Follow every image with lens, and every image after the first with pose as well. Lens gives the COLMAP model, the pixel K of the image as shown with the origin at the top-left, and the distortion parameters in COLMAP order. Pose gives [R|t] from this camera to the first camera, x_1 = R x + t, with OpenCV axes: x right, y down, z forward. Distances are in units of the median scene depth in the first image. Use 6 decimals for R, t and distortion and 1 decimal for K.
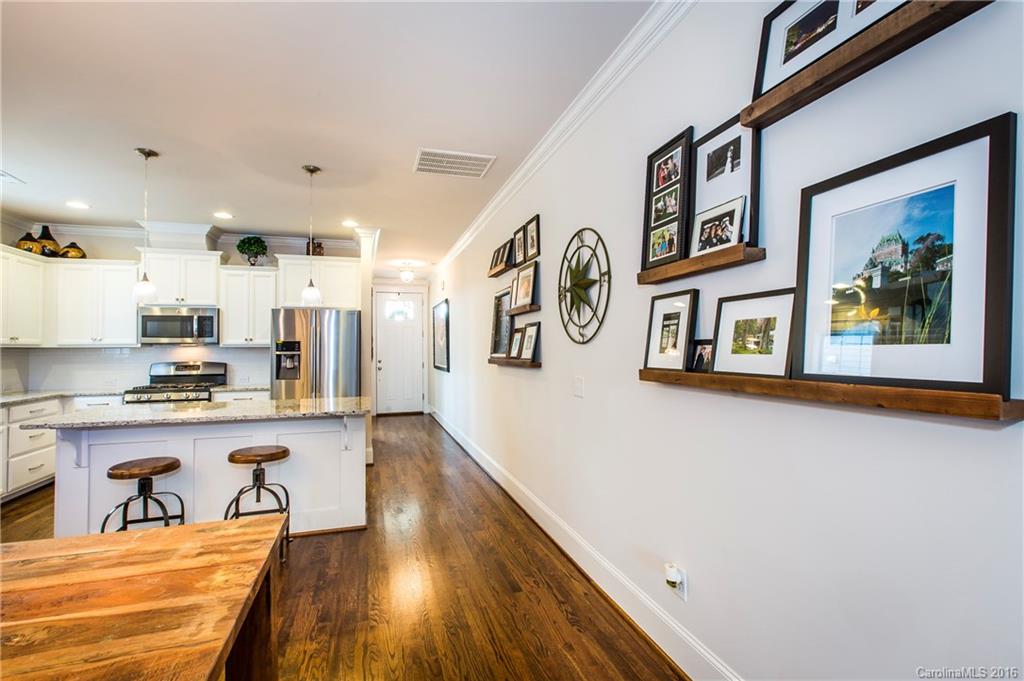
lens RADIAL K [[465.5, 0, 511.2], [0, 465.5, 343.4], [0, 0, 1]] dist [0.001626, 0.001304]
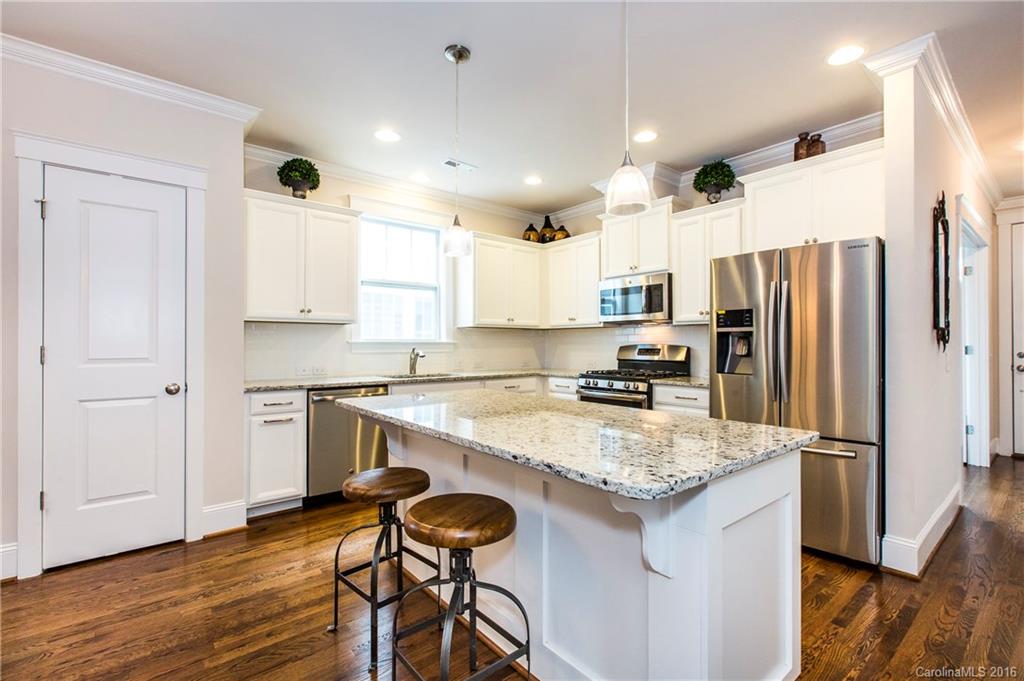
lens RADIAL K [[465.5, 0, 511.5], [0, 465.5, 338.1], [0, 0, 1]] dist [0.001626, 0.001304]
pose [[0.388637, -0.000601, -0.921391, -0.040954], [0.008272, 0.999962, 0.002837, 0.026287], [0.921354, -0.008724, 0.388627, 0.496483]]
